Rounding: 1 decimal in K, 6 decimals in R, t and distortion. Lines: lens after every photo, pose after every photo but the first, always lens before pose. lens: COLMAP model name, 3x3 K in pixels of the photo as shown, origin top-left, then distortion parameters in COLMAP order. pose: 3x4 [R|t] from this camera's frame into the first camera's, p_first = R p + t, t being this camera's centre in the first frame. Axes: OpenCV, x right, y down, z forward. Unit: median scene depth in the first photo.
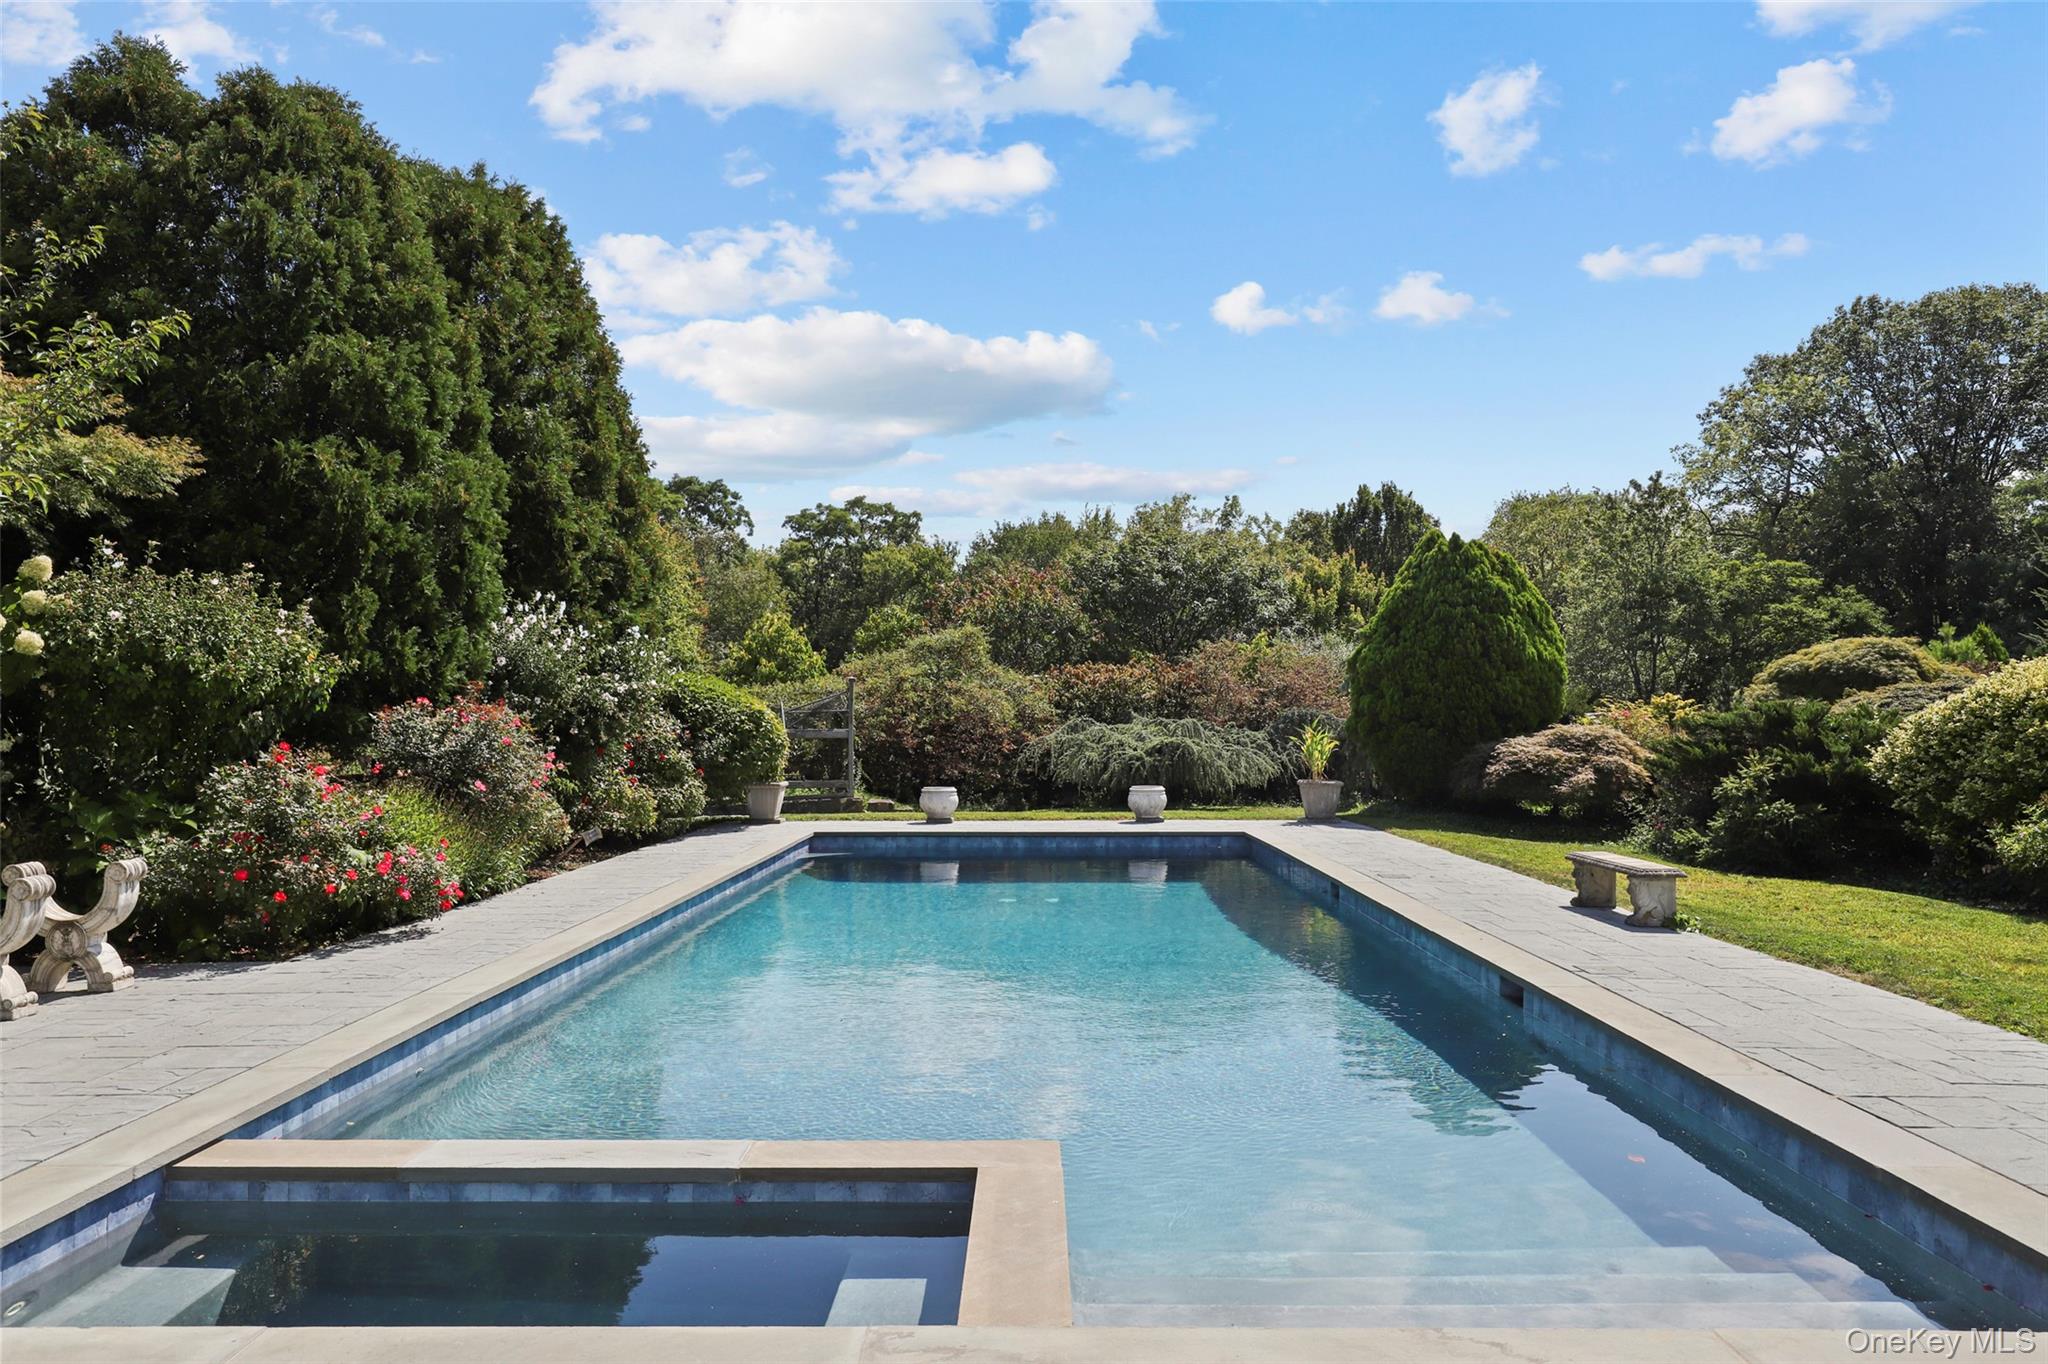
lens RADIAL K [[1305.9, 0, 1020.0], [0, 1305.9, 677.8], [0, 0, 1]] dist [0.011985, 0.004539]
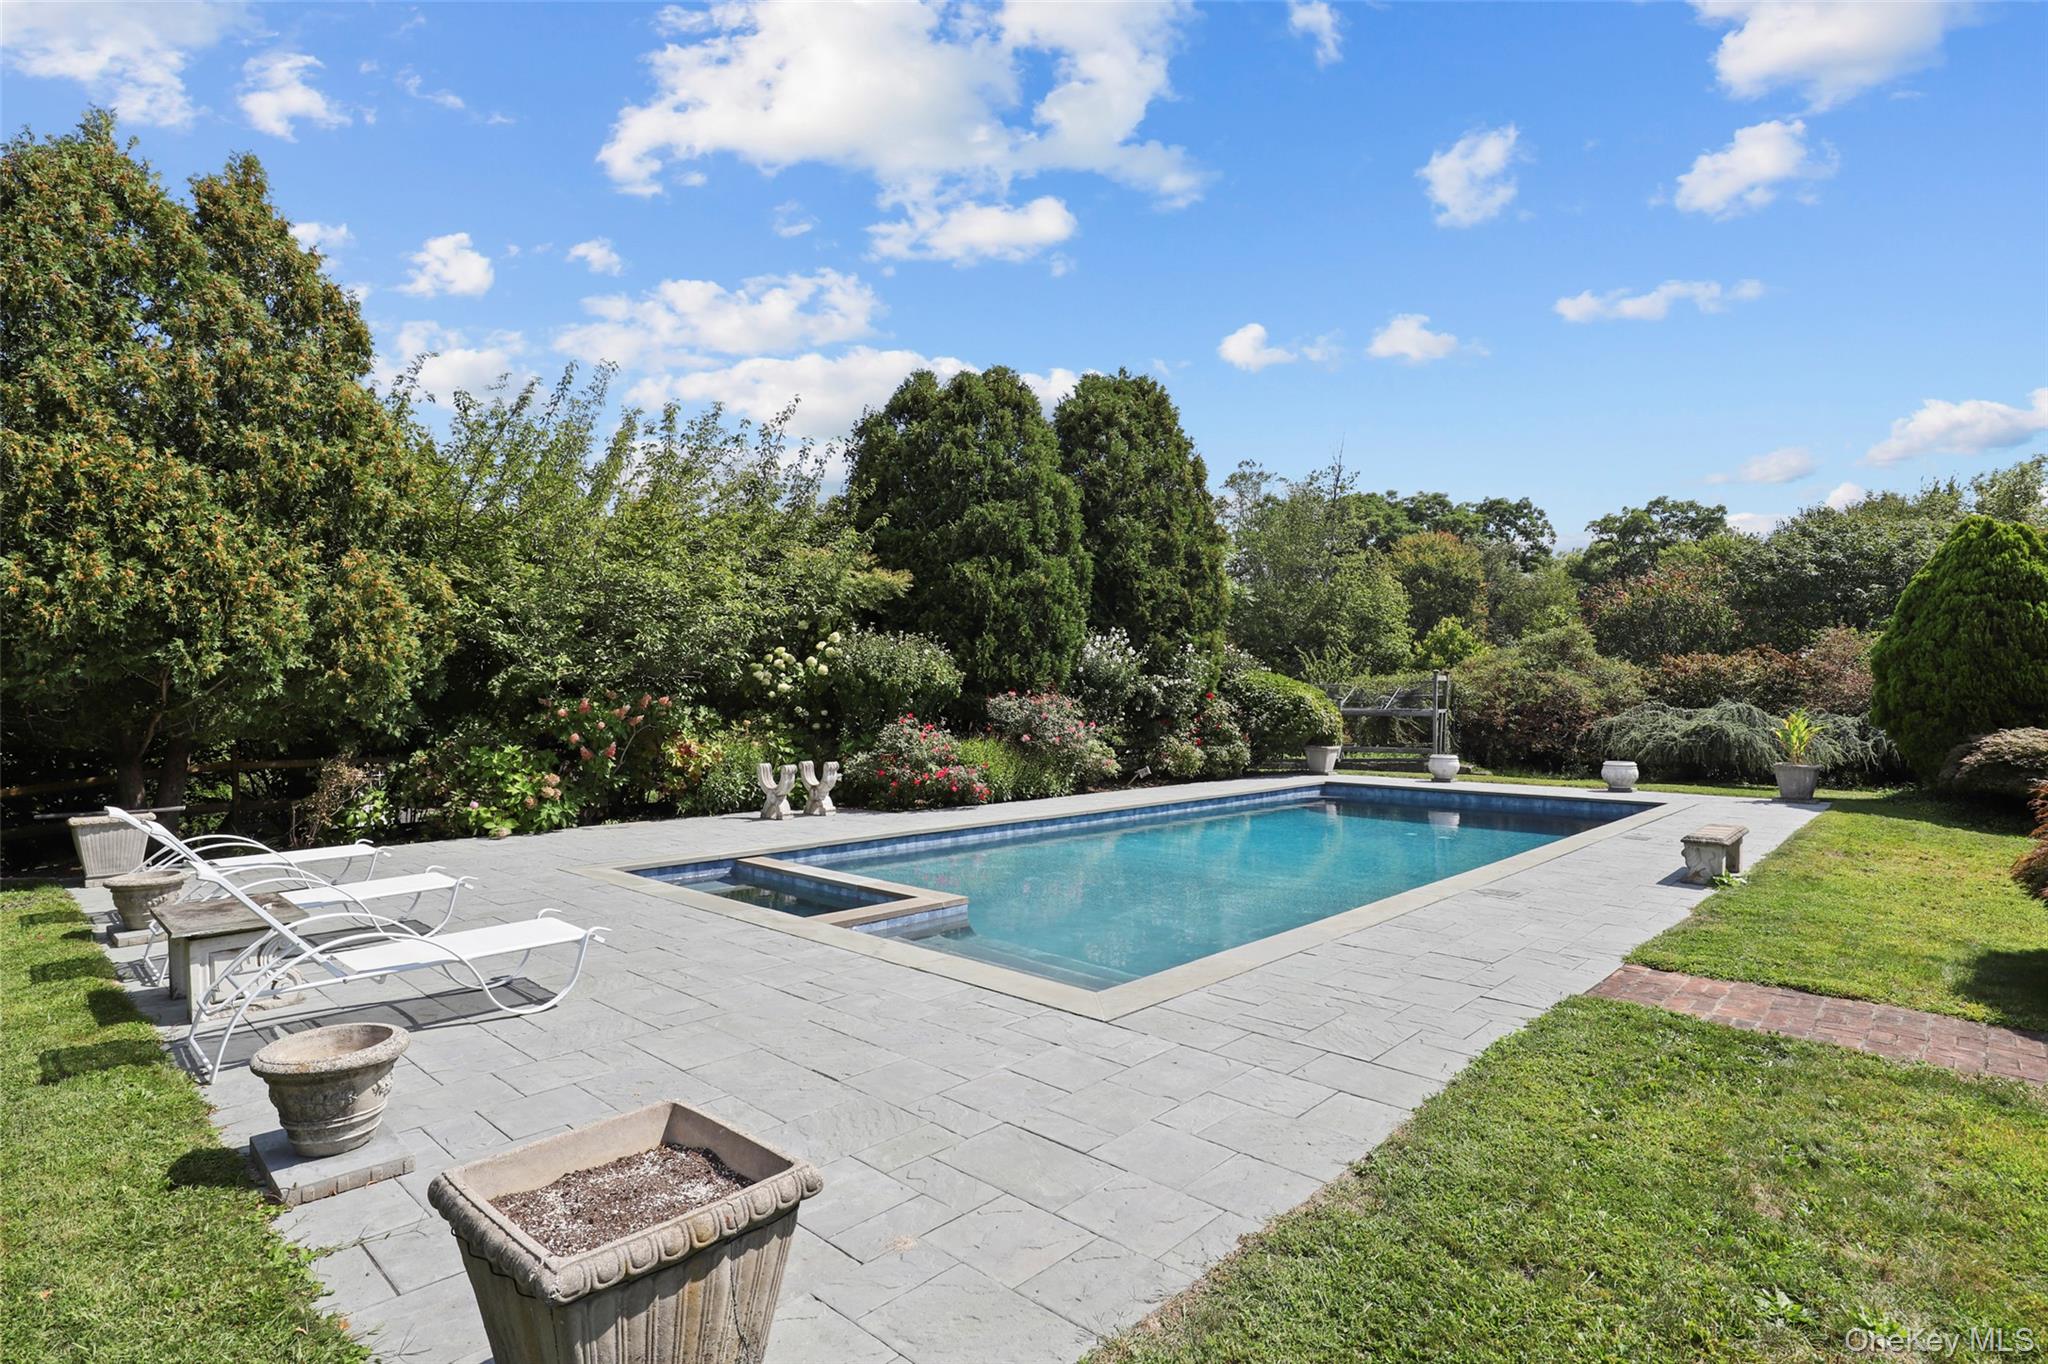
lens RADIAL K [[1046.8, 0, 1023.7], [0, 1046.8, 690.9], [0, 0, 1]] dist [-0.002493, -0.000145]
pose [[0.741749, 0.001621, -0.670676, 0.382165], [0.015501, 0.999688, 0.019561, -0.009705], [0.670499, -0.024905, 0.741492, -0.077916]]
